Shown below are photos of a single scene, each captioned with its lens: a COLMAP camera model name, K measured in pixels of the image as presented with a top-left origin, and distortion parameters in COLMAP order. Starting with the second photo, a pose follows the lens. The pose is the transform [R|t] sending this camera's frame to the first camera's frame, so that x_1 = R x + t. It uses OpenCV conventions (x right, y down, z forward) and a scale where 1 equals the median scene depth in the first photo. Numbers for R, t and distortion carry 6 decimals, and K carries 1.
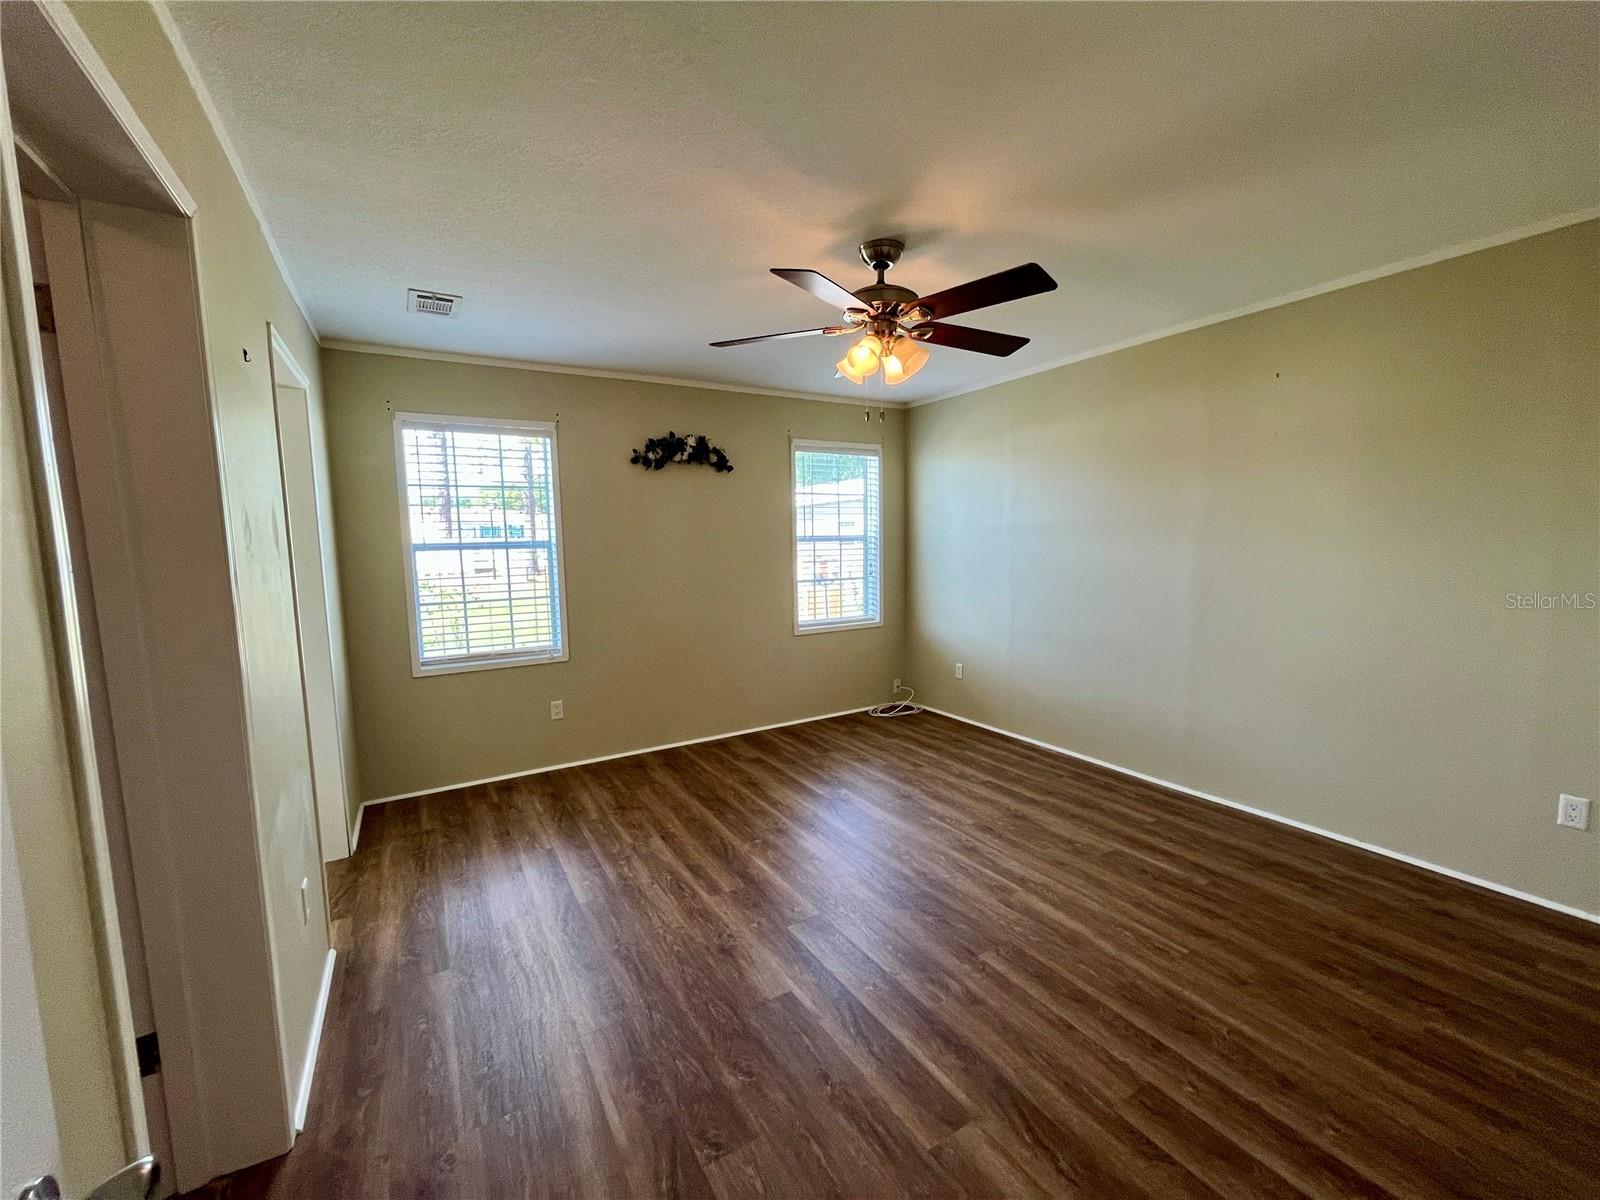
lens RADIAL K [[647.9, 0, 801.3], [0, 647.9, 597.3], [0, 0, 1]] dist [-0.004742, 0.000519]
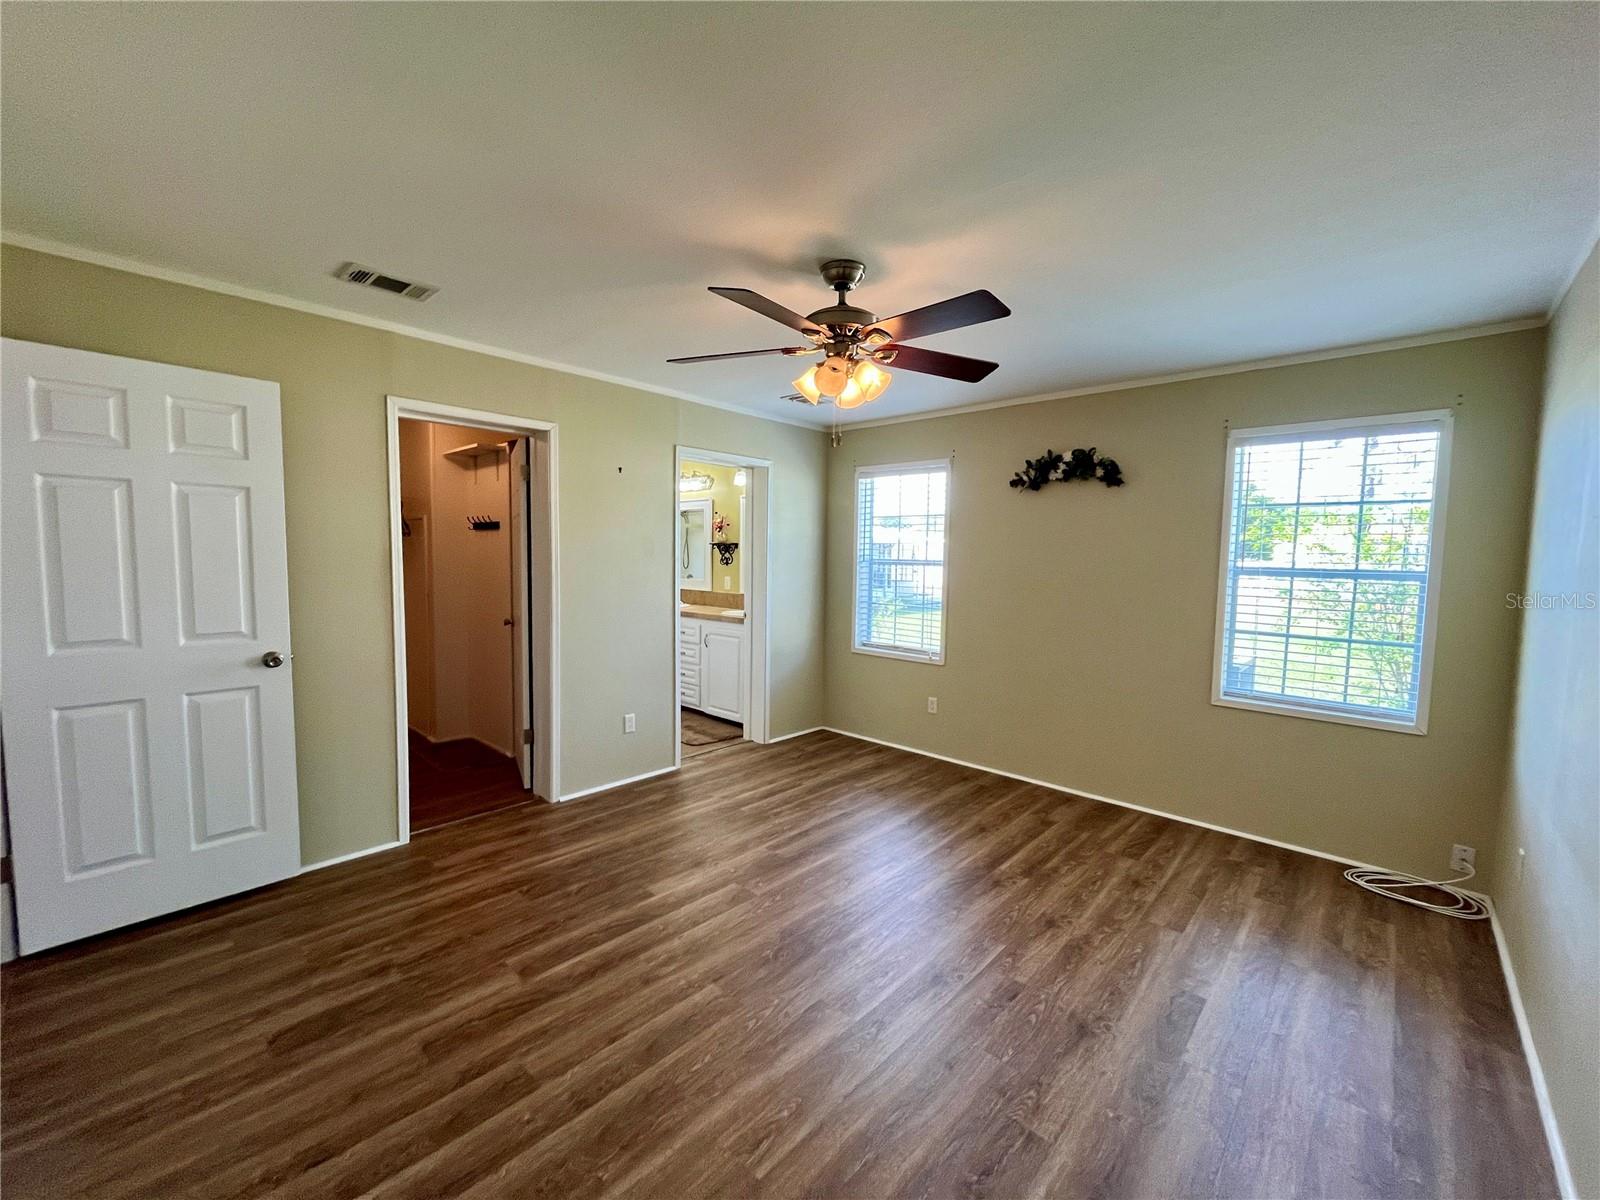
lens RADIAL K [[647.9, 0, 798.0], [0, 647.9, 599.1], [0, 0, 1]] dist [-0.004742, 0.000519]
pose [[0.278727, 0.091080, -0.956042, 0.785997], [-0.114021, 0.991590, 0.061225, -0.070942], [0.953578, 0.091943, 0.286768, 0.510295]]
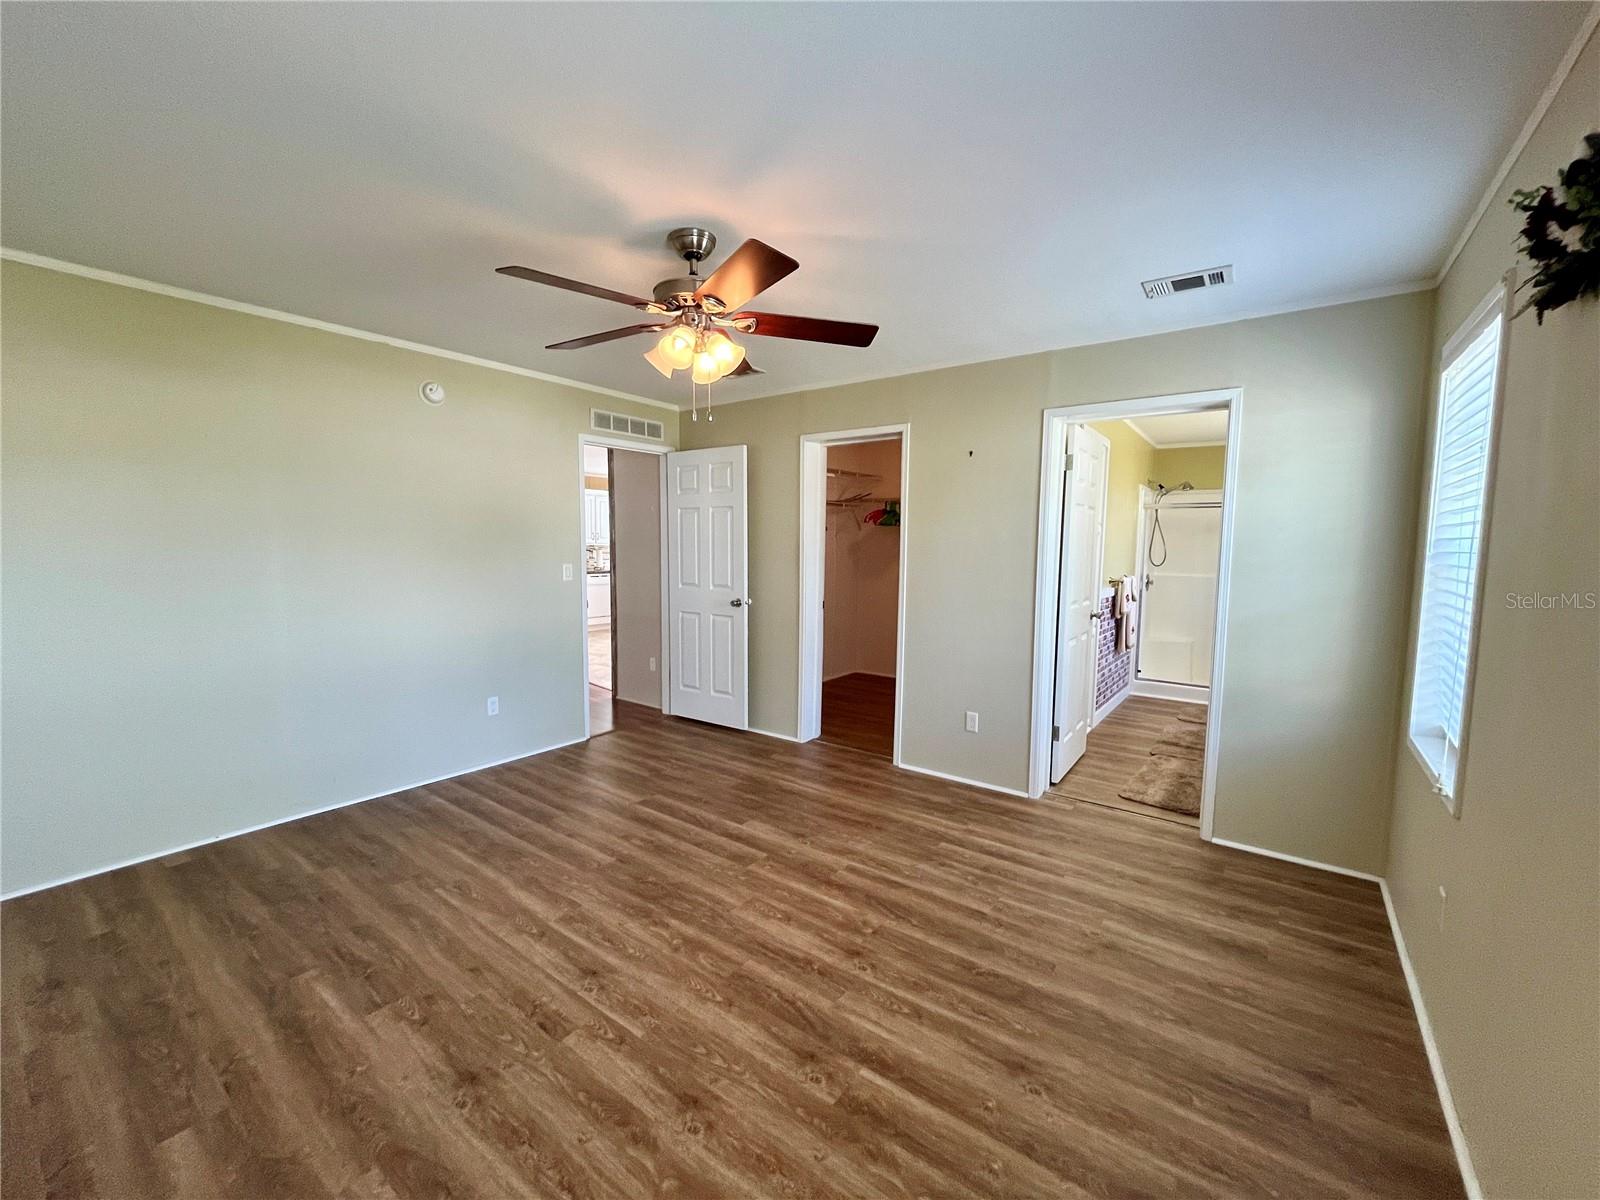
lens RADIAL K [[647.9, 0, 802.2], [0, 647.9, 597.0], [0, 0, 1]] dist [-0.004742, 0.000519]
pose [[-0.923365, 0.044102, -0.381381, 0.261304], [-0.026869, 0.983521, 0.178786, -0.143392], [0.382981, 0.175332, -0.906964, 1.464625]]
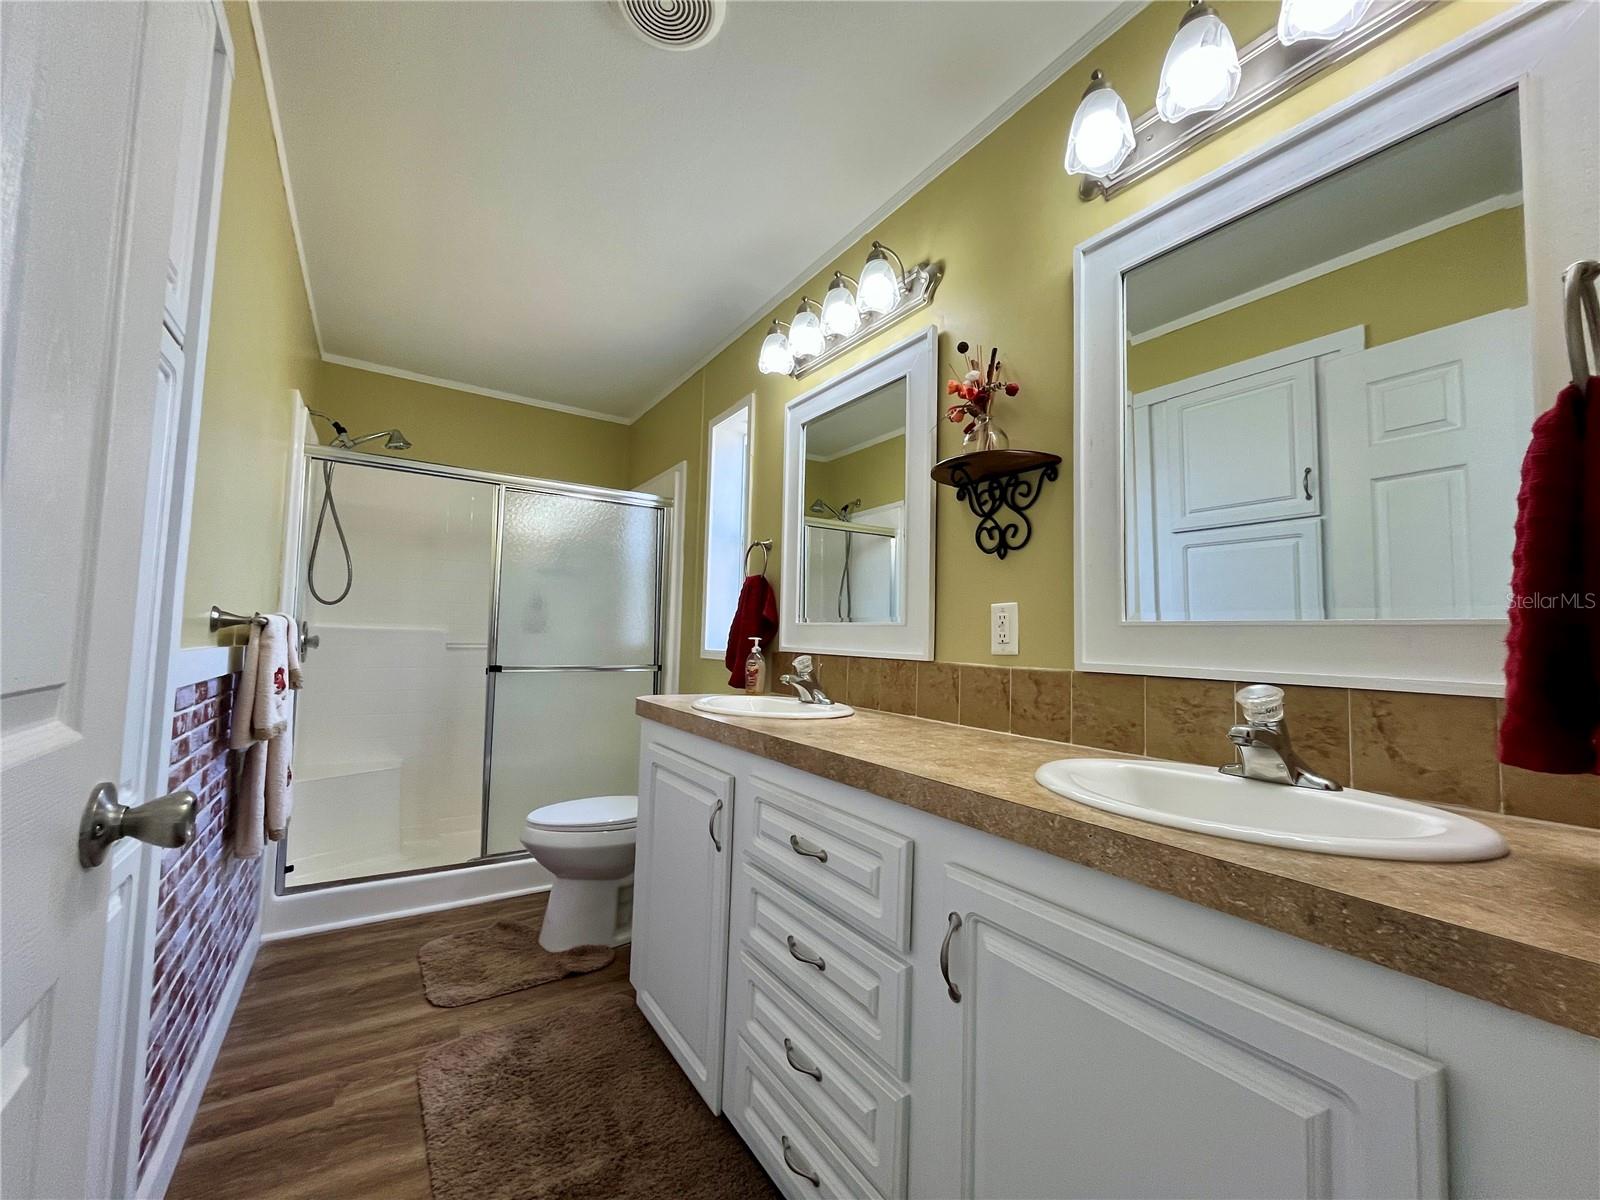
lens RADIAL K [[647.9, 0, 796.7], [0, 647.9, 594.9], [0, 0, 1]] dist [-0.004742, 0.000519]
pose [[0.032891, -0.039745, -0.998668, -0.594398], [-0.120298, 0.991787, -0.043434, 0.035808], [0.992193, 0.121567, 0.027840, 0.683020]]
